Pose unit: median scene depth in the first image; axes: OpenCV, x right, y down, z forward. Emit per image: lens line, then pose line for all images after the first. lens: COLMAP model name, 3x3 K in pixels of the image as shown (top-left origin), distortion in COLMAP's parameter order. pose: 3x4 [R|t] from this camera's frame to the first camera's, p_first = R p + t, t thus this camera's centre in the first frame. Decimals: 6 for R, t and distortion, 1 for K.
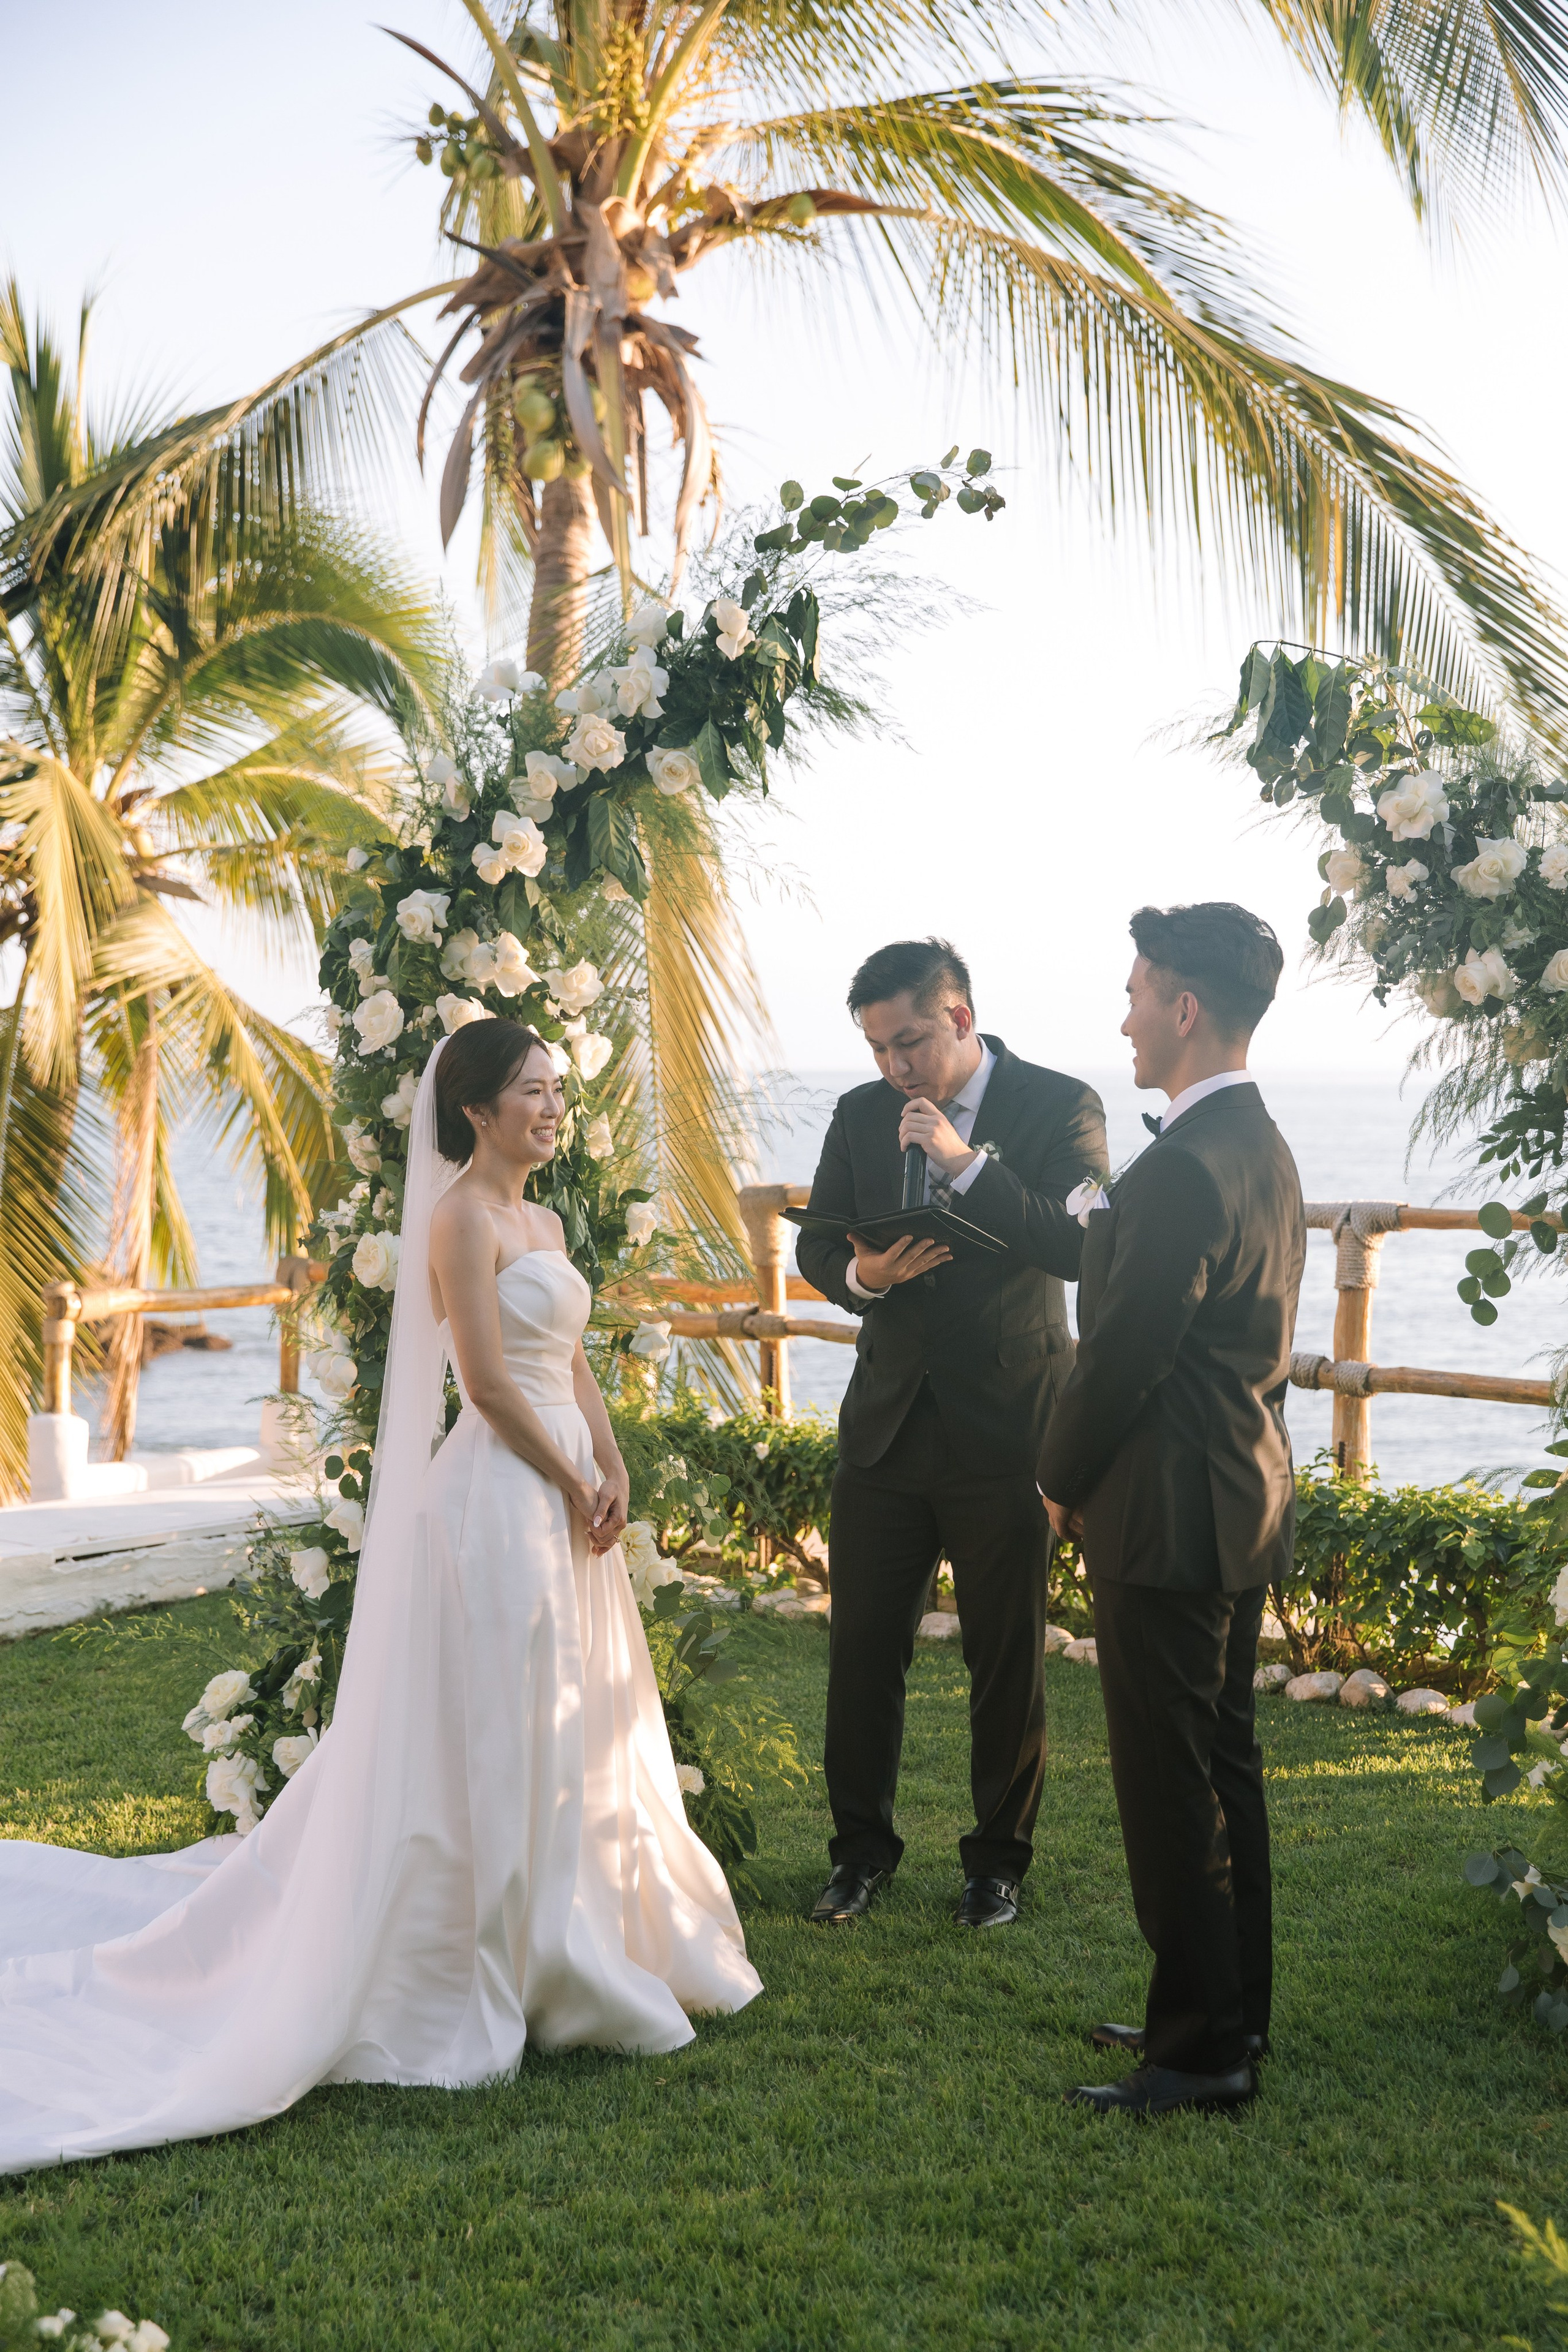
lens RADIAL K [[3209.2, 0, 783.0], [0, 3209.2, 1210.3], [0, 0, 1]] dist [0.252865, -0.034873]
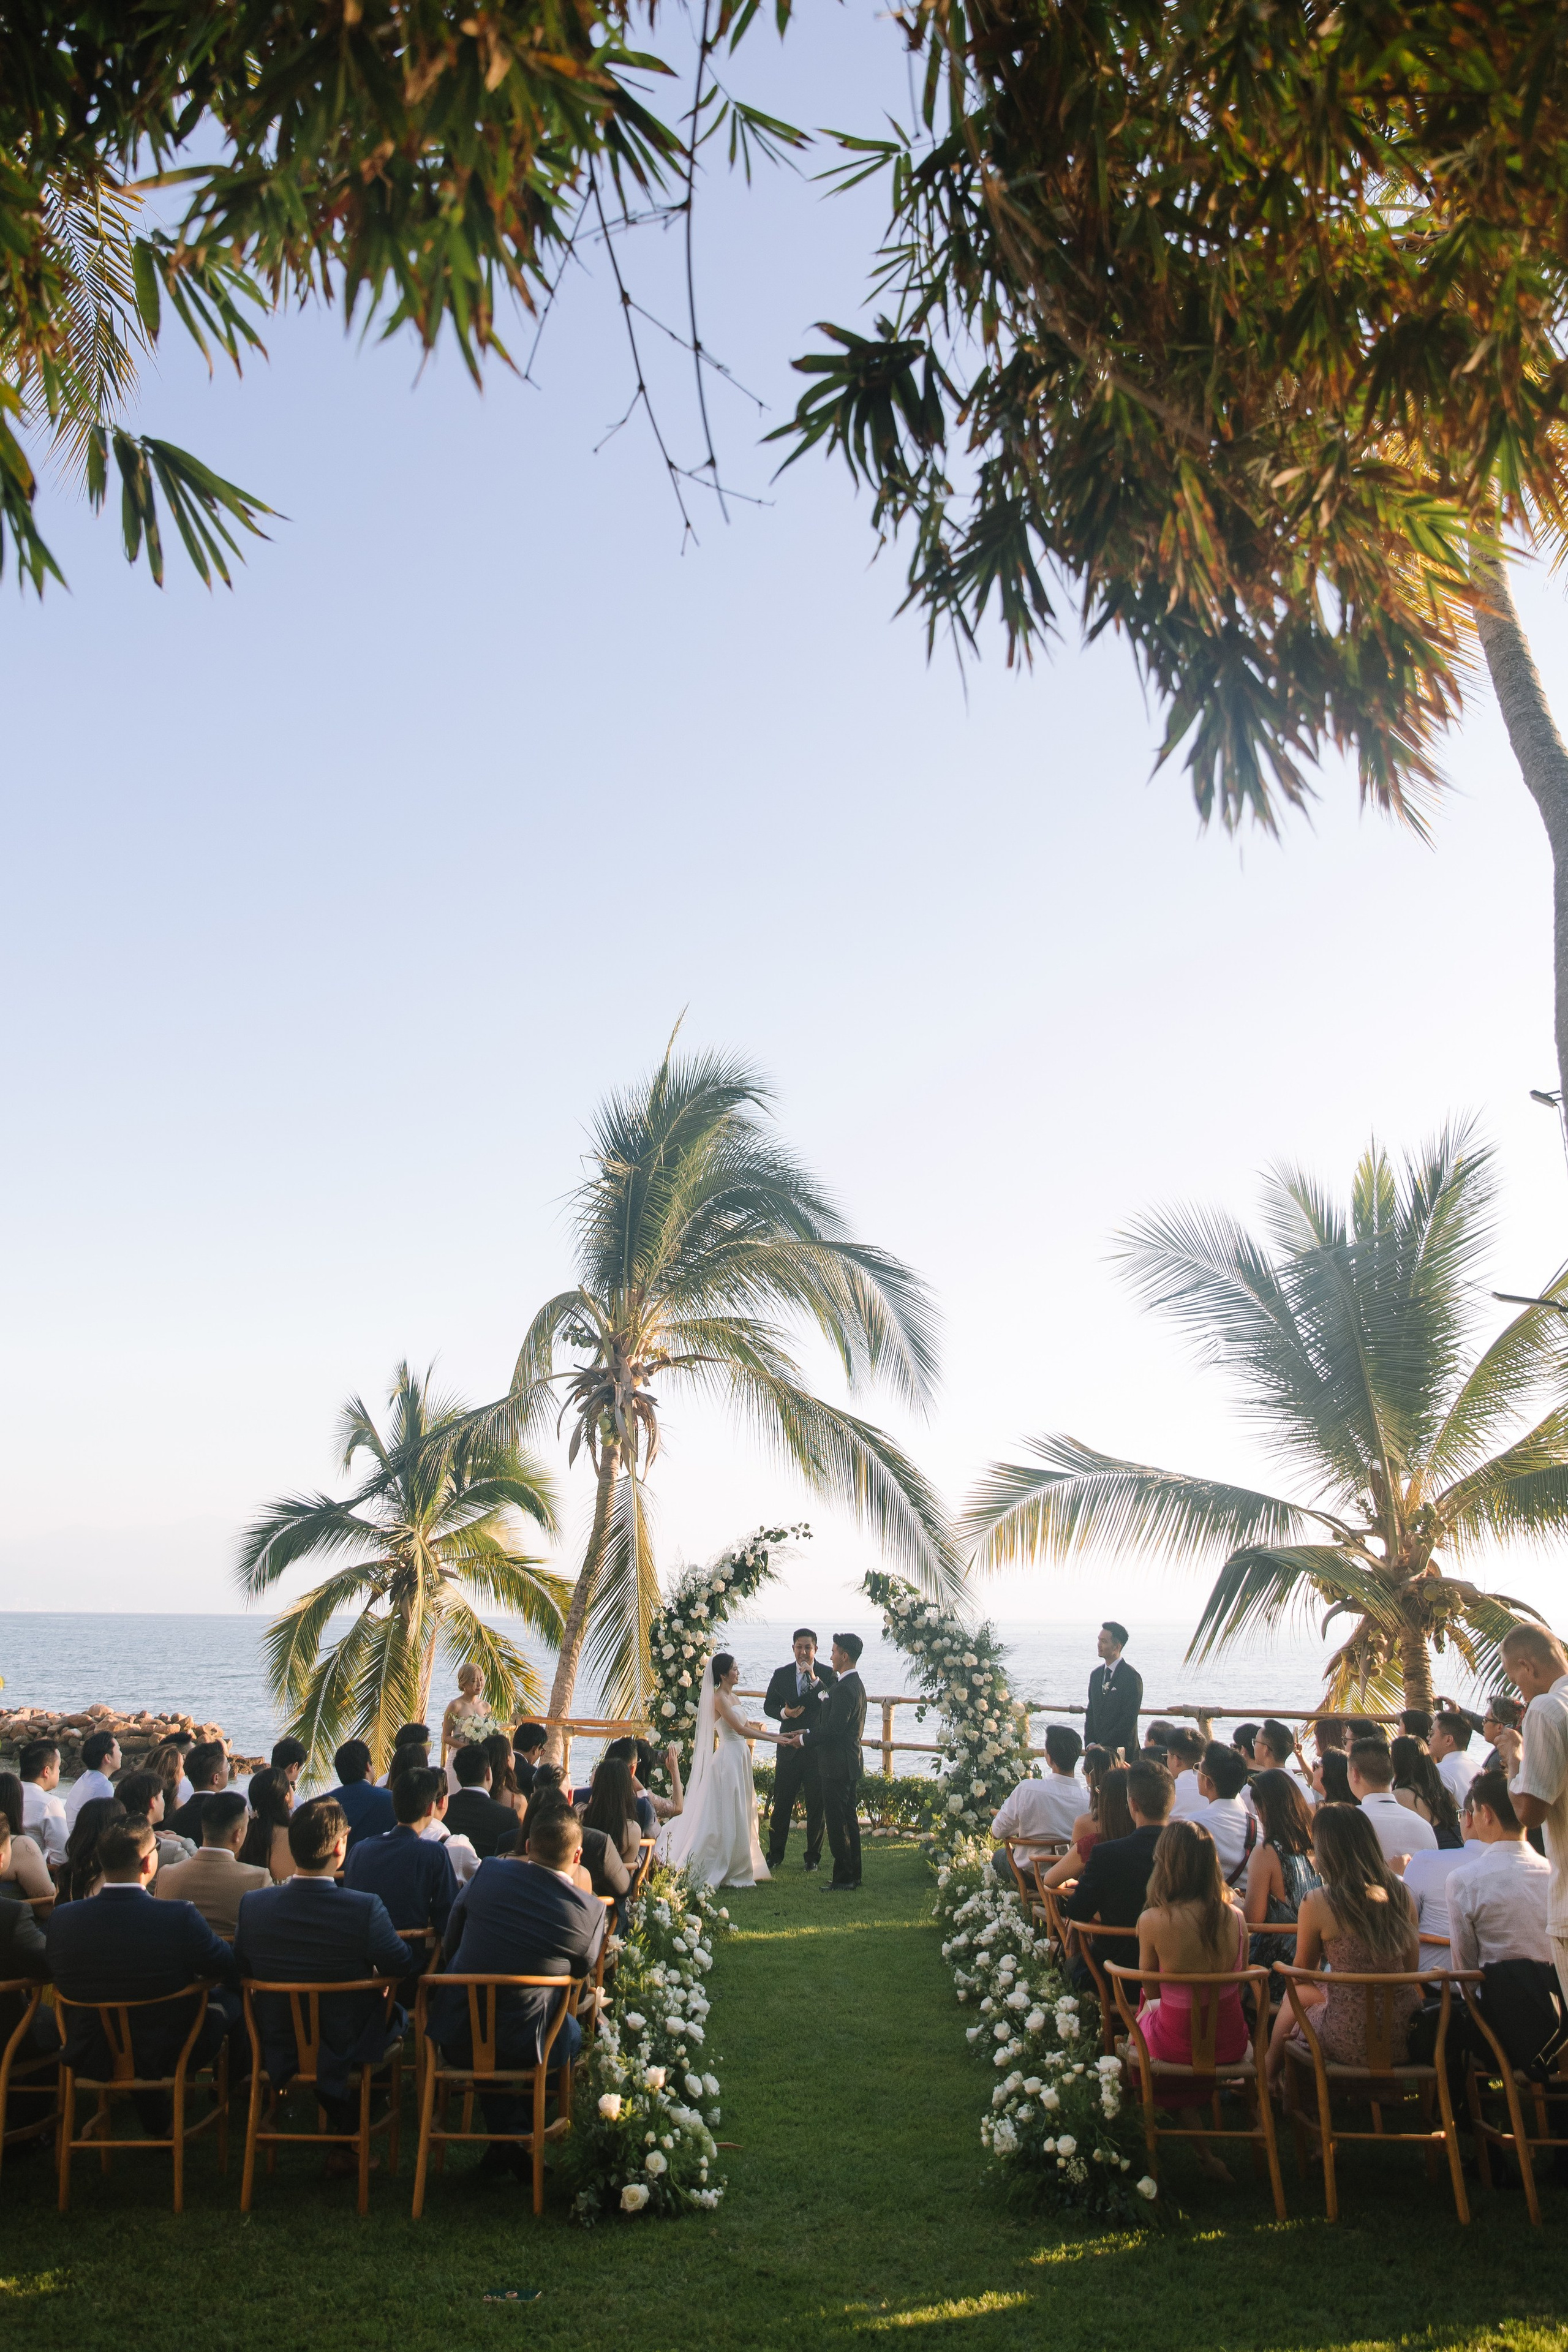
lens RADIAL K [[1592.9, 0, 729.9], [0, 1592.9, 1172.1], [0, 0, 1]] dist [-0.065058, 0.065442]
pose [[0.994976, 0.036250, 0.093315, -0.108495], [-0.004821, 0.948406, -0.317021, 0.002011], [-0.099993, 0.314978, 0.943817, -0.495275]]
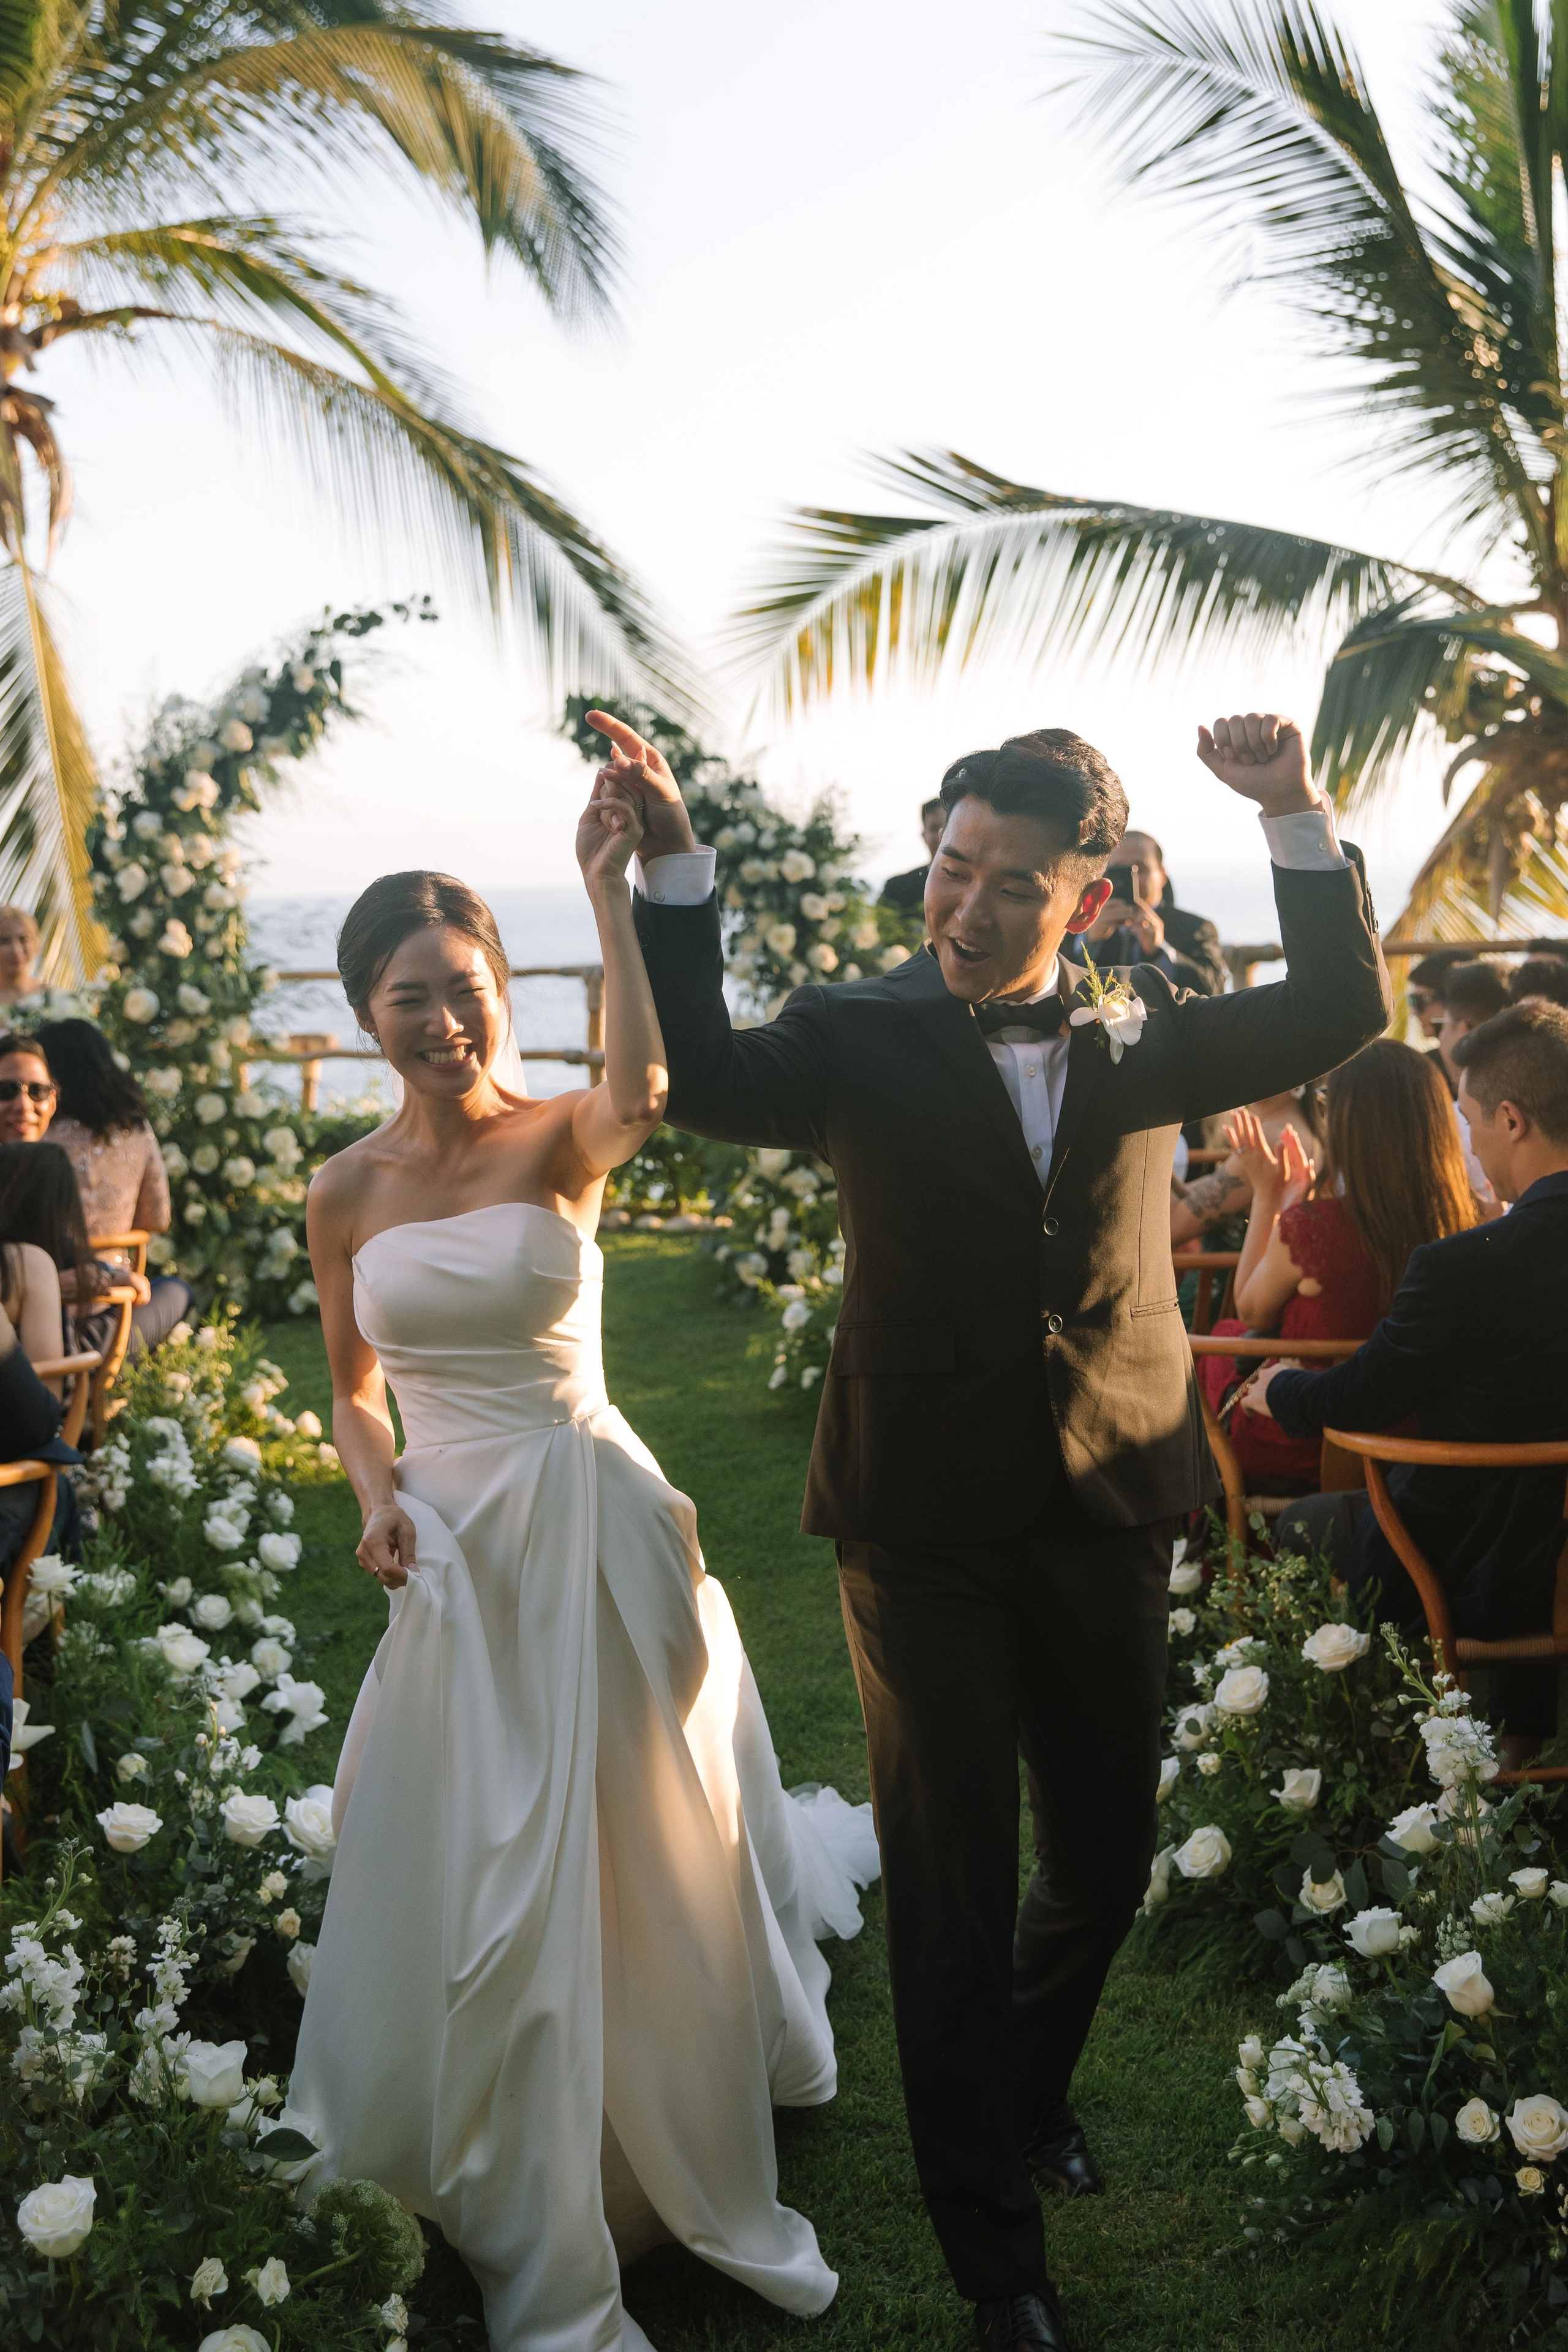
lens RADIAL K [[2746.5, 0, 817.8], [0, 2746.5, 1071.7], [0, 0, 1]] dist [0.101411, -0.005550]
pose [[0.951551, -0.058295, 0.301913, -0.099120], [0.052221, 0.998239, 0.028157, 0.012415], [-0.303023, -0.011027, 0.952920, -0.292494]]
